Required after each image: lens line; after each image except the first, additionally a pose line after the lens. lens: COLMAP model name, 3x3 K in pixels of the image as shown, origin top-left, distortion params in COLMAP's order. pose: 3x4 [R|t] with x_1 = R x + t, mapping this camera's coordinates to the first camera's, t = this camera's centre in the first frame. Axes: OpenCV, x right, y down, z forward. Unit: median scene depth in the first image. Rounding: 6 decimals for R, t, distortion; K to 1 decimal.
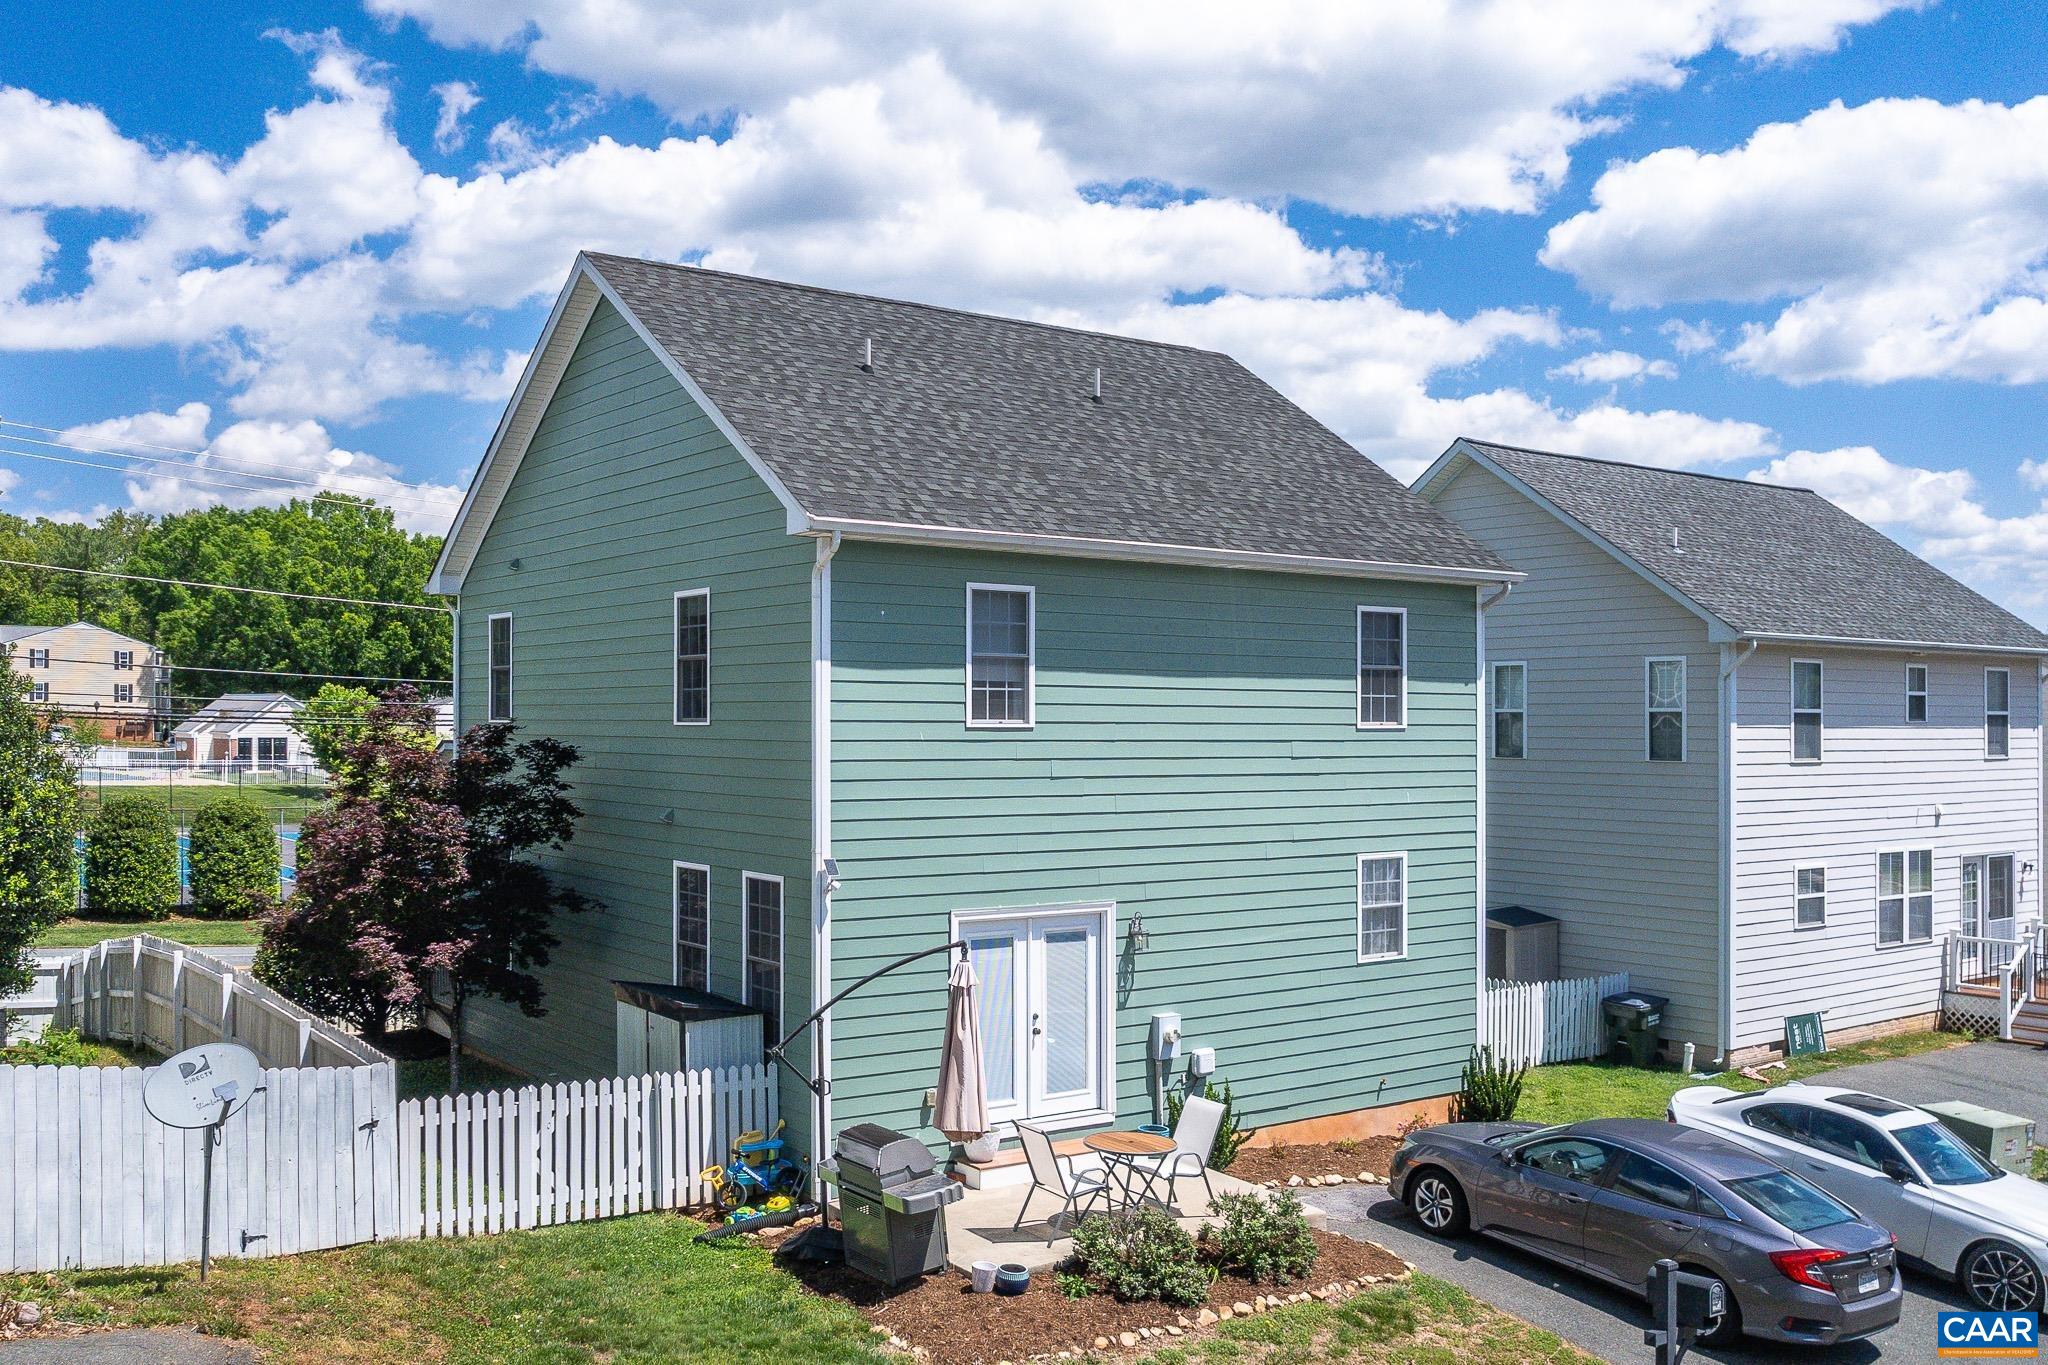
lens RADIAL K [[1774.5, 0, 962.3], [0, 1774.5, 692.4], [0, 0, 1]] dist [-0.033750, -0.006915]
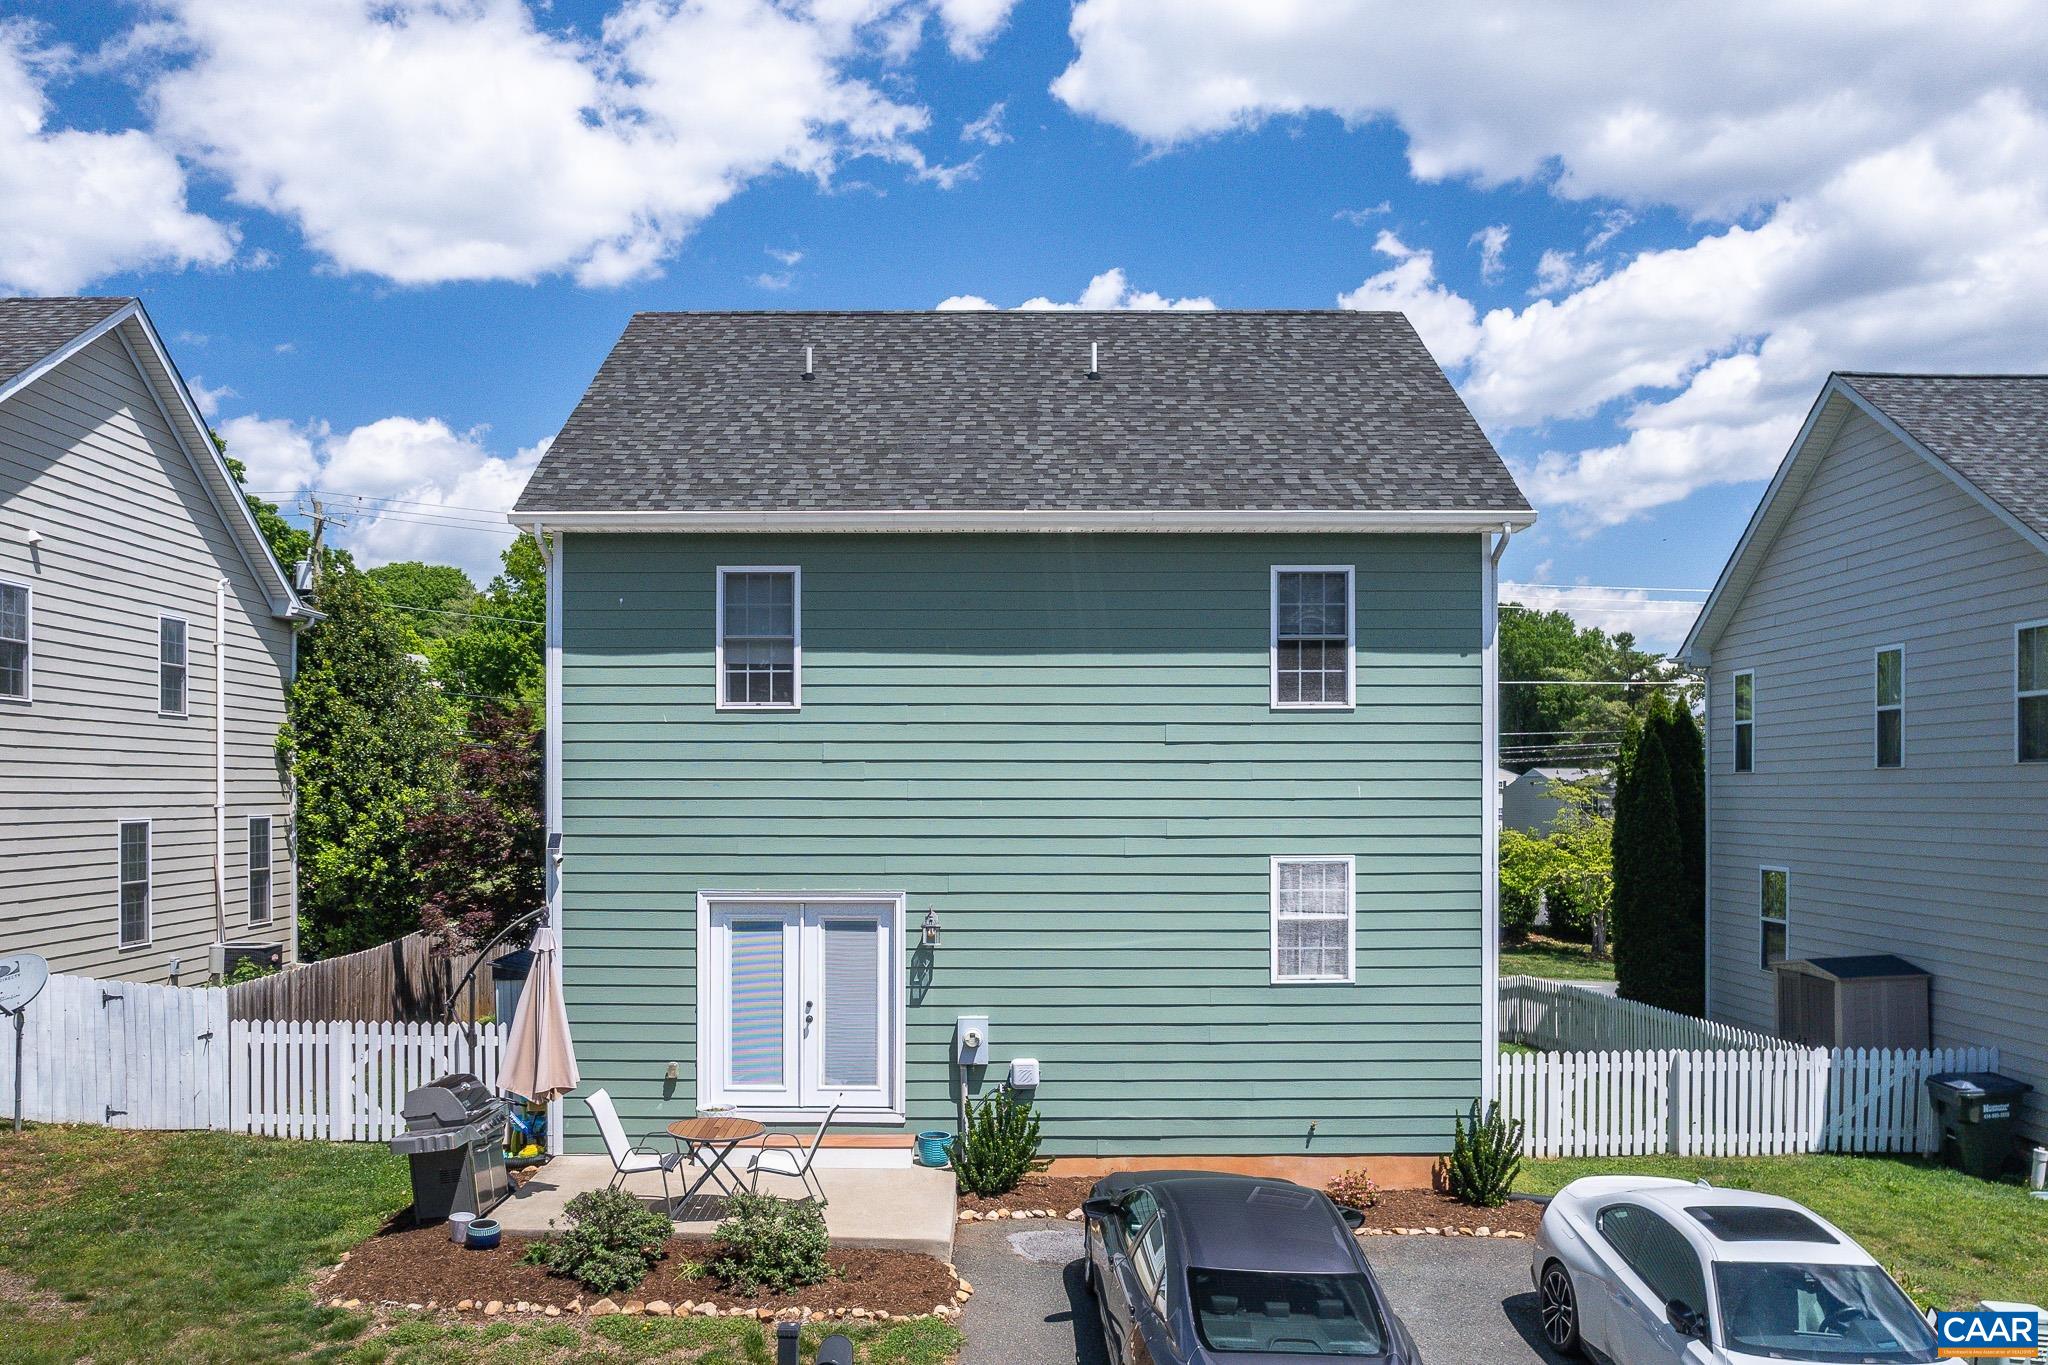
lens RADIAL K [[1564.0, 0, 1003.3], [0, 1564.0, 785.6], [0, 0, 1]] dist [-0.054002, 0.037943]
pose [[0.824568, -0.009300, -0.565687, 0.594135], [0.014980, 0.999873, 0.005397, 0.056203], [0.565565, -0.012924, 0.824603, 0.334094]]
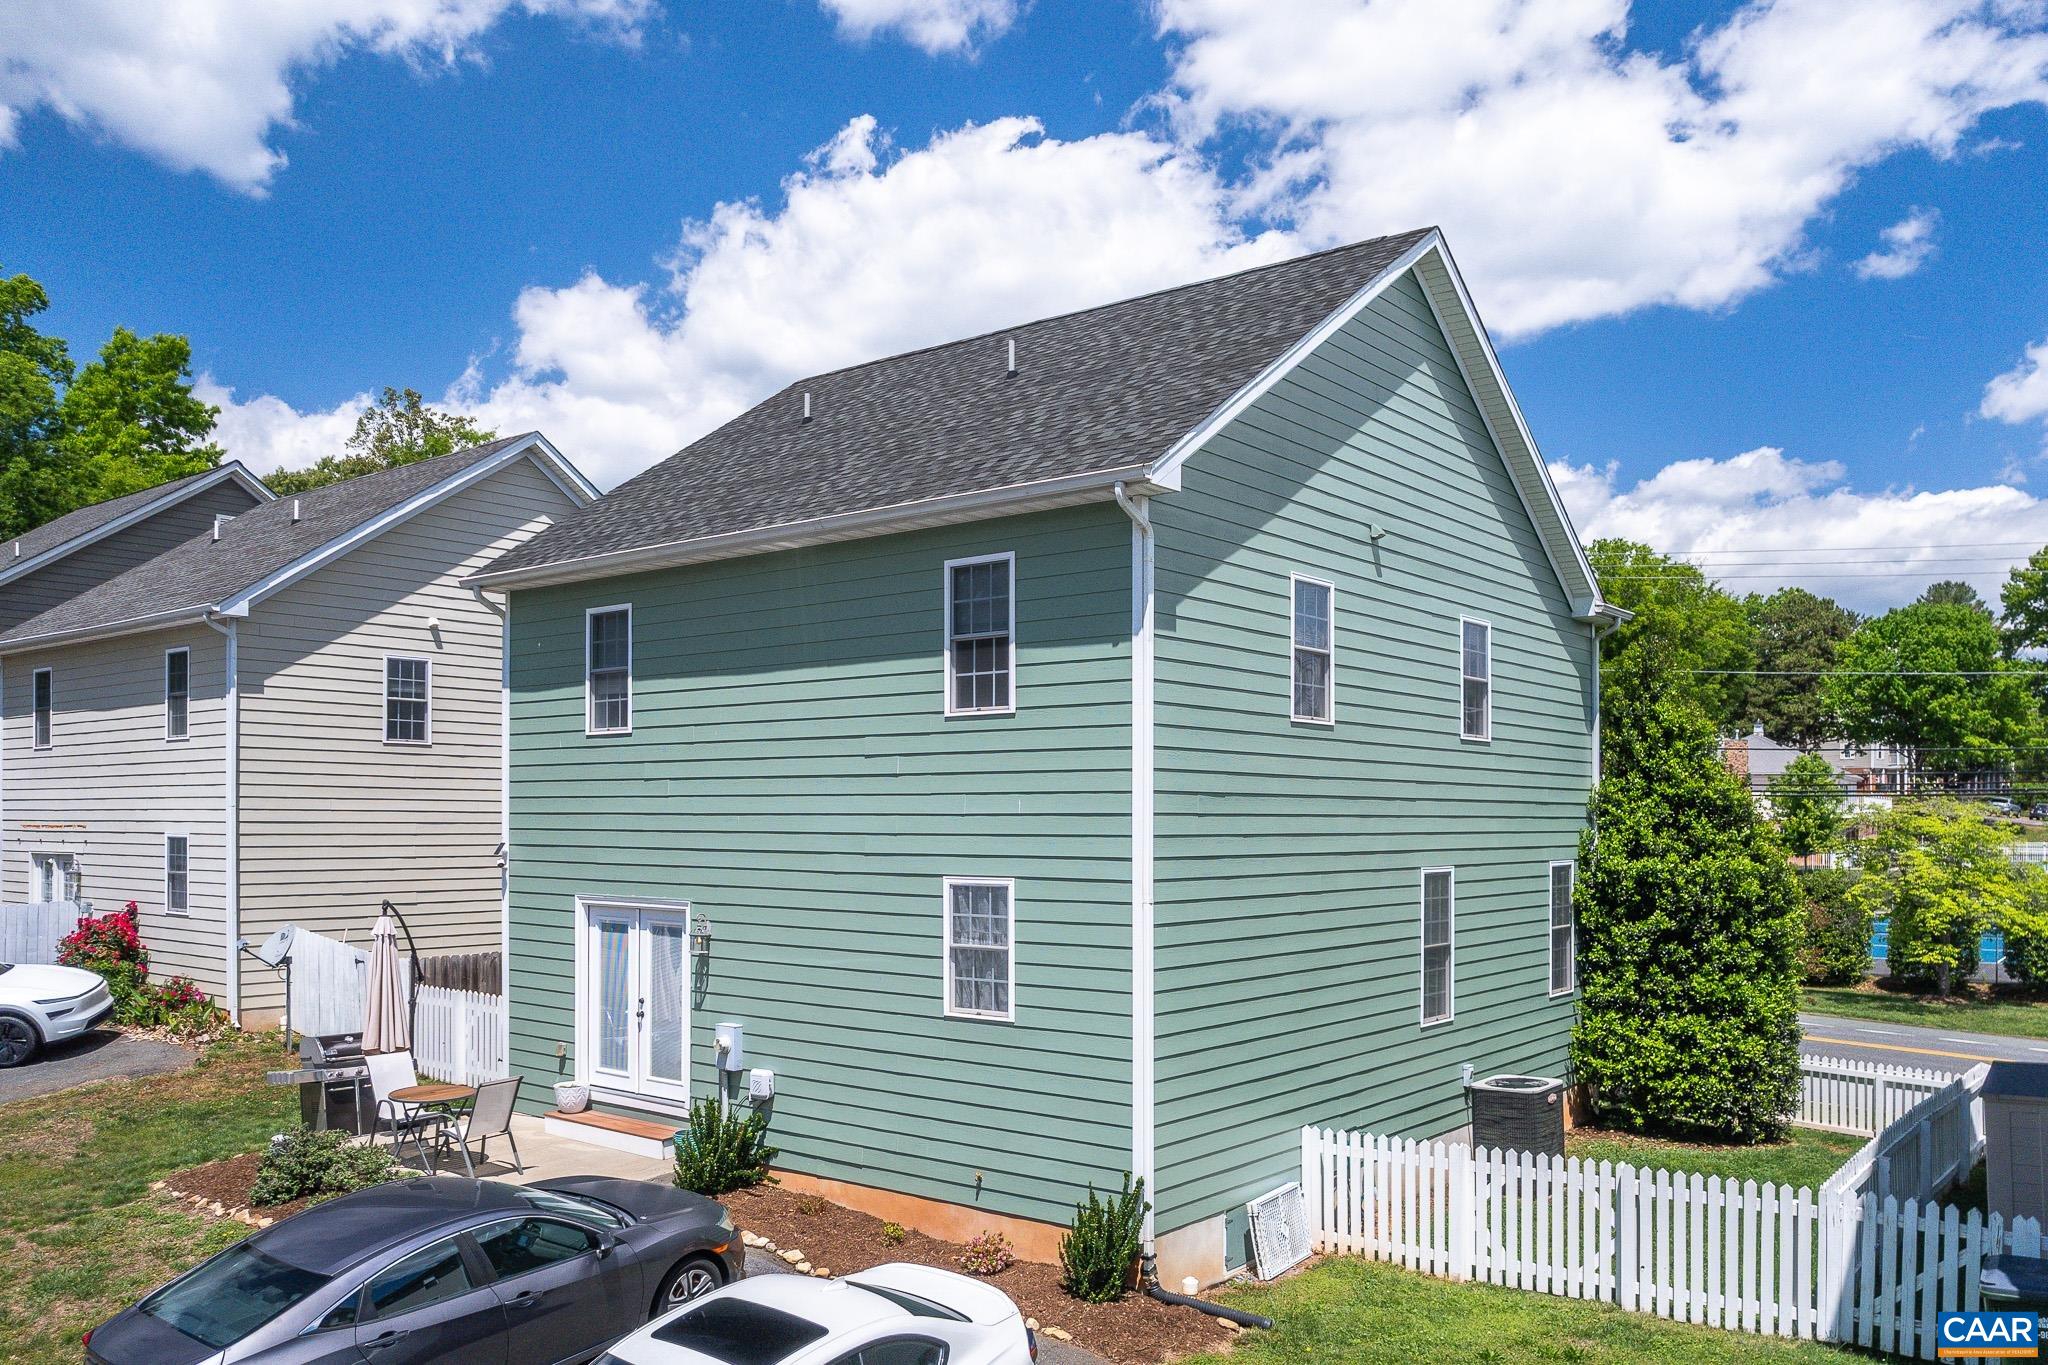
lens RADIAL K [[1564.0, 0, 1119.3], [0, 1564.0, 807.2], [0, 0, 1]] dist [-0.054002, 0.037943]
pose [[0.324266, -0.013328, -0.945872, 0.990777], [0.014470, 0.999854, -0.009128, 0.074324], [0.945855, -0.010726, 0.324411, 0.927731]]
